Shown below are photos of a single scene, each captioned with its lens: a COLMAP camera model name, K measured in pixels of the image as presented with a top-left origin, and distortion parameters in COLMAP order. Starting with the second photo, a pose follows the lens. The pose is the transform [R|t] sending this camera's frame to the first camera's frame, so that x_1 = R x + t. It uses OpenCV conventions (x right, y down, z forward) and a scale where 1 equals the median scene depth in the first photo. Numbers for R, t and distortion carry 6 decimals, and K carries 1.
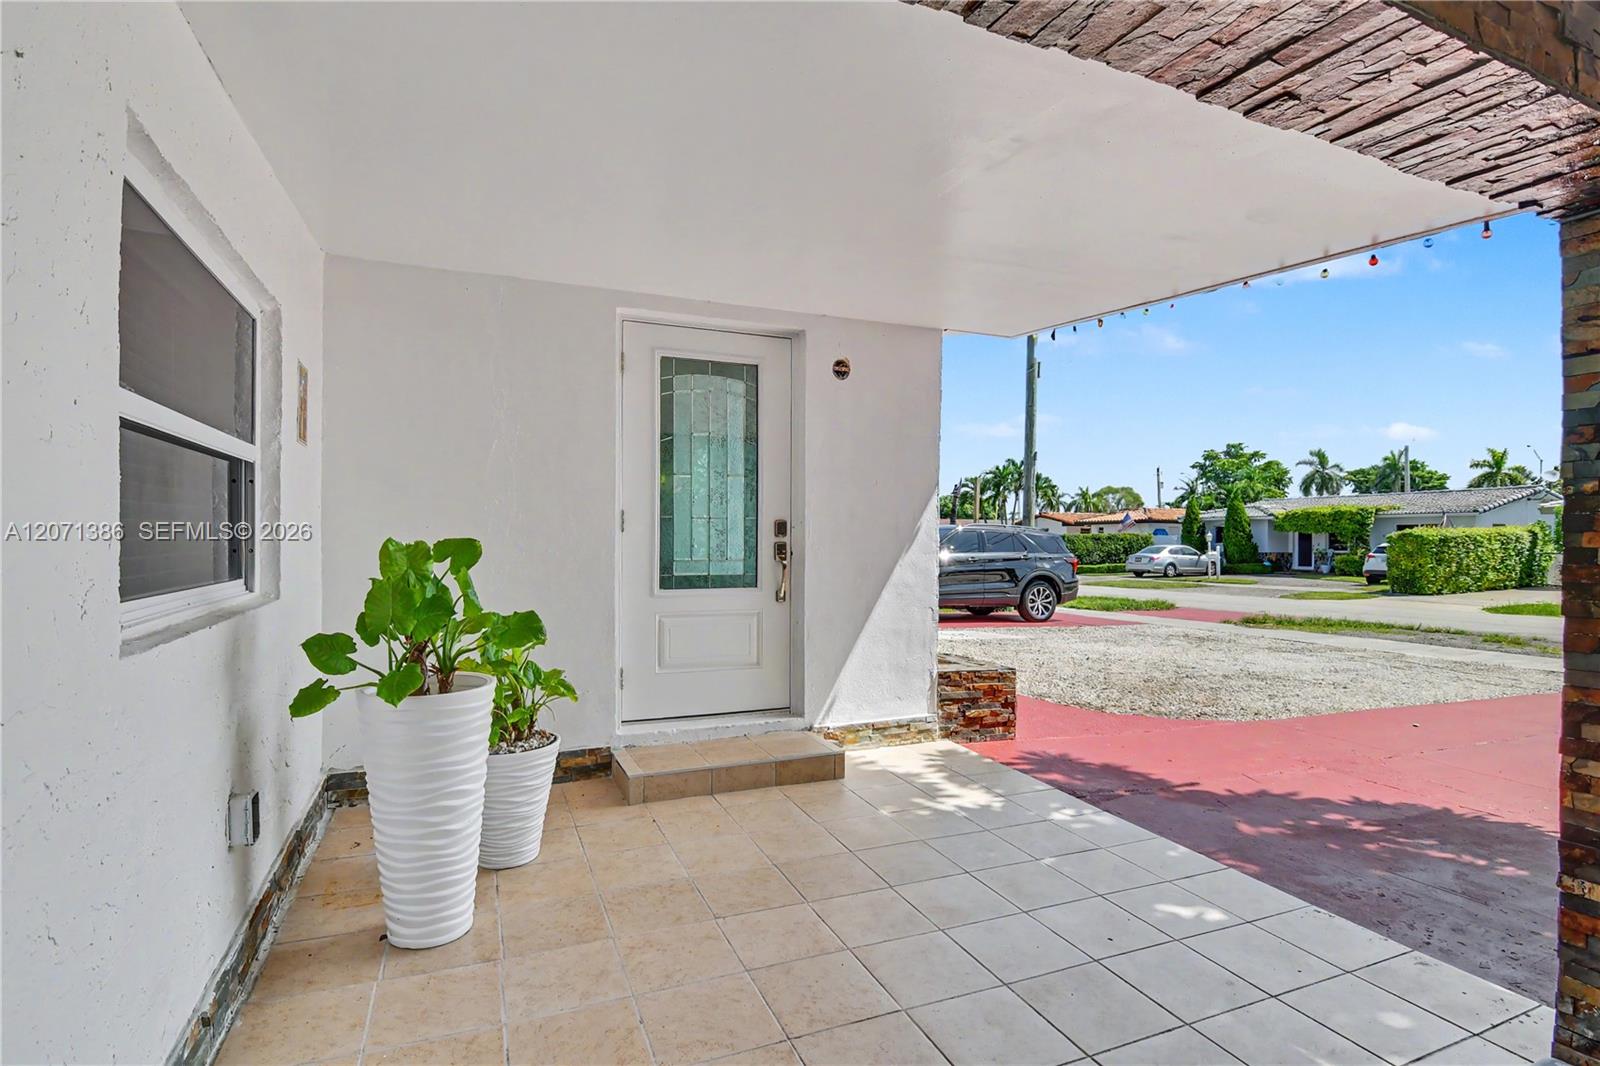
lens RADIAL K [[785.8, 0, 800.8], [0, 785.8, 547.1], [0, 0, 1]] dist [-0.004552, -0.000560]
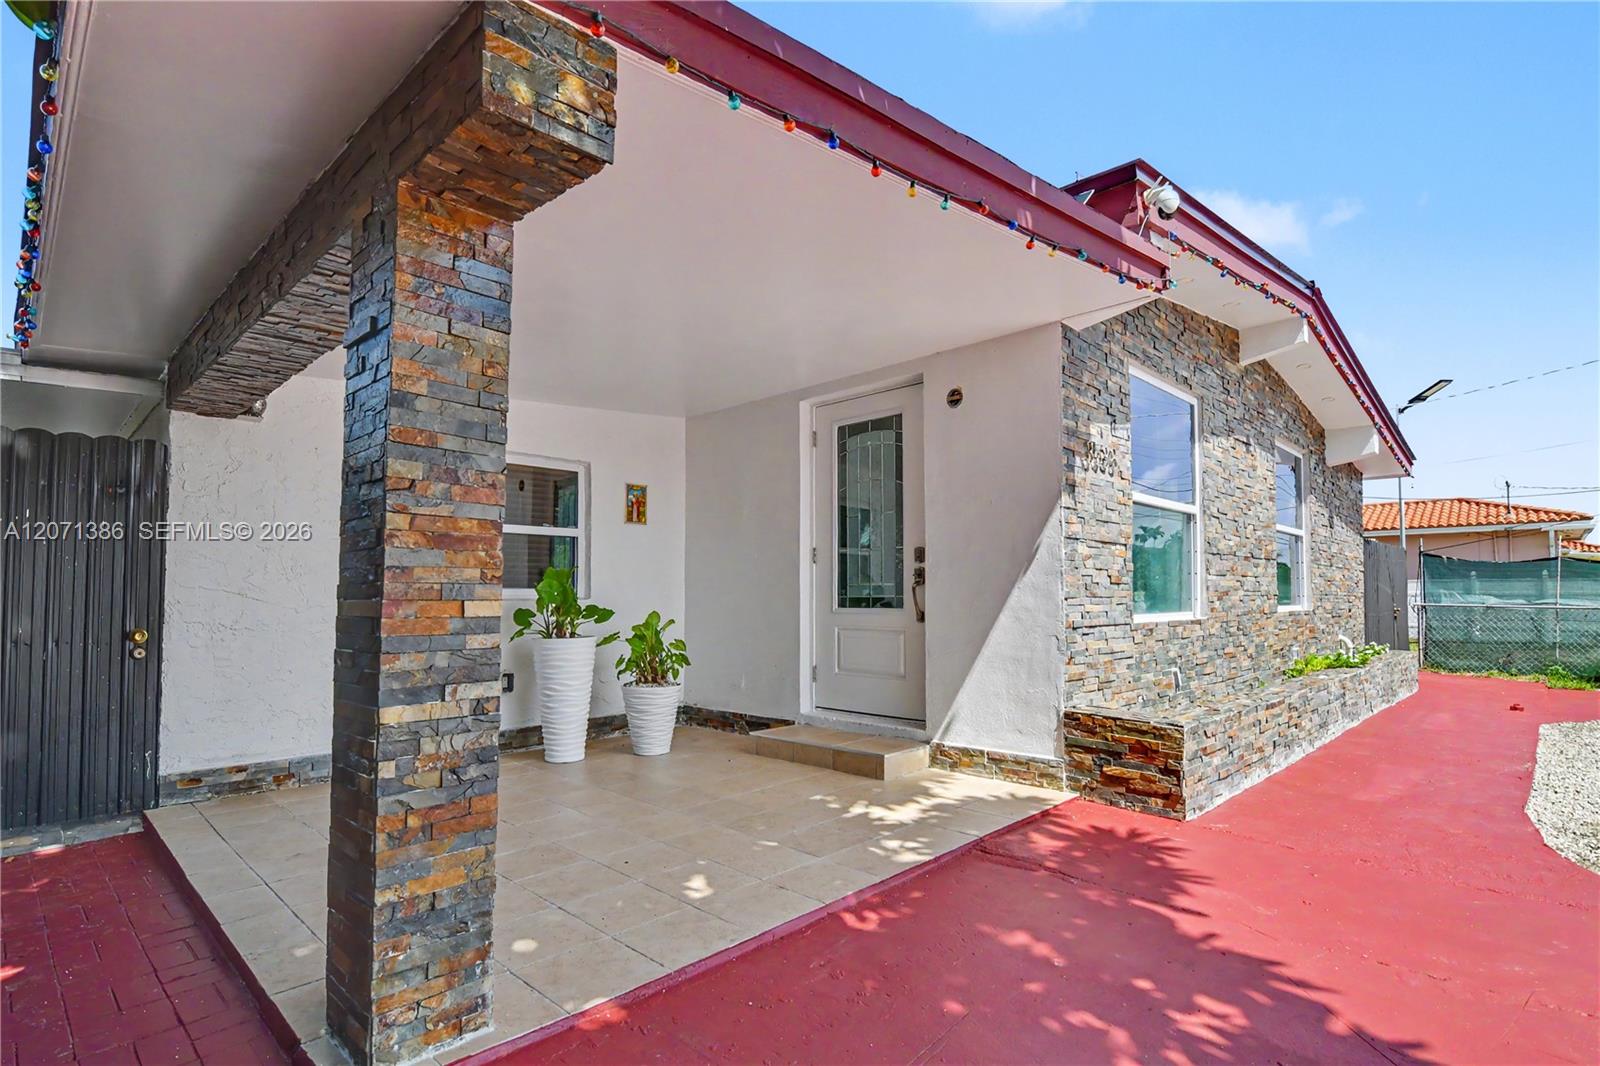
lens RADIAL K [[800.2, 0, 796.5], [0, 800.2, 567.0], [0, 0, 1]] dist [-0.003719, -0.000778]
pose [[0.379398, -0.041596, -0.924298, 0.969374], [-0.004729, 0.998889, -0.046893, 0.047735], [0.925222, 0.022162, 0.378779, 0.428607]]
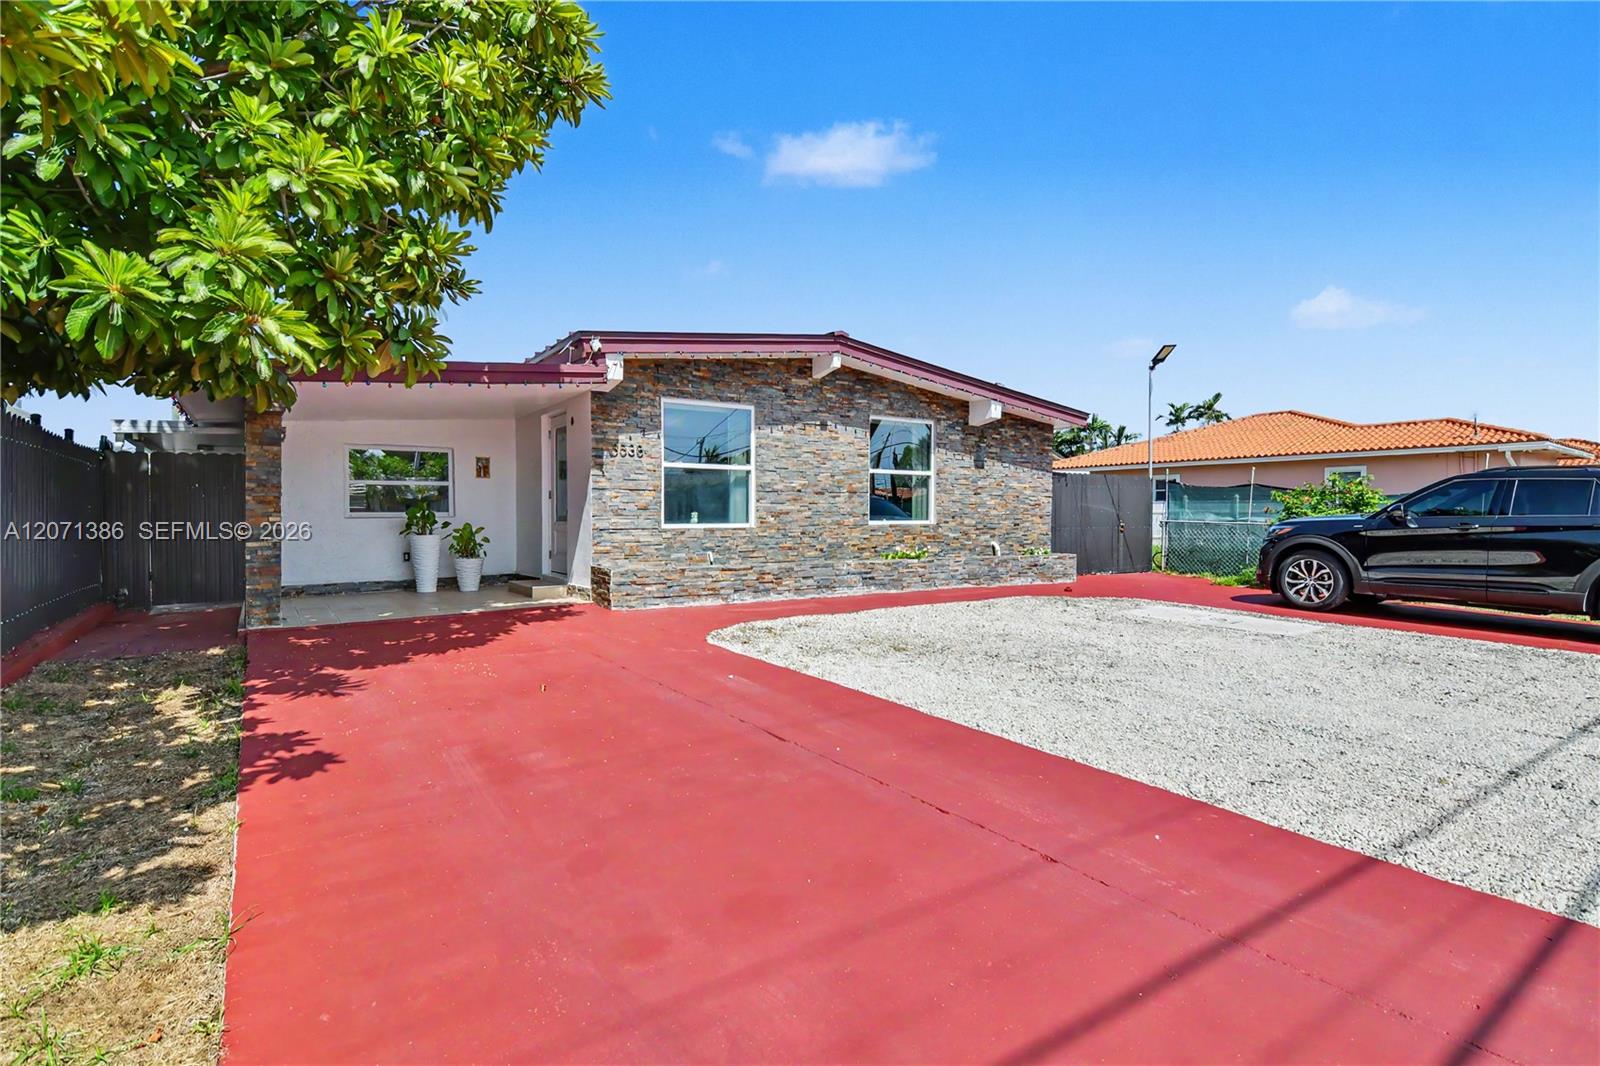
lens RADIAL K [[812.0, 0, 800.0], [0, 812.0, 533.0], [0, 0, 1]] dist [0.001939, -0.014253]
pose [[0.193178, 0.012344, -0.981086, 2.459164], [-0.004764, 0.999921, 0.011643, 0.055024], [0.981152, 0.002424, 0.193222, 1.226715]]
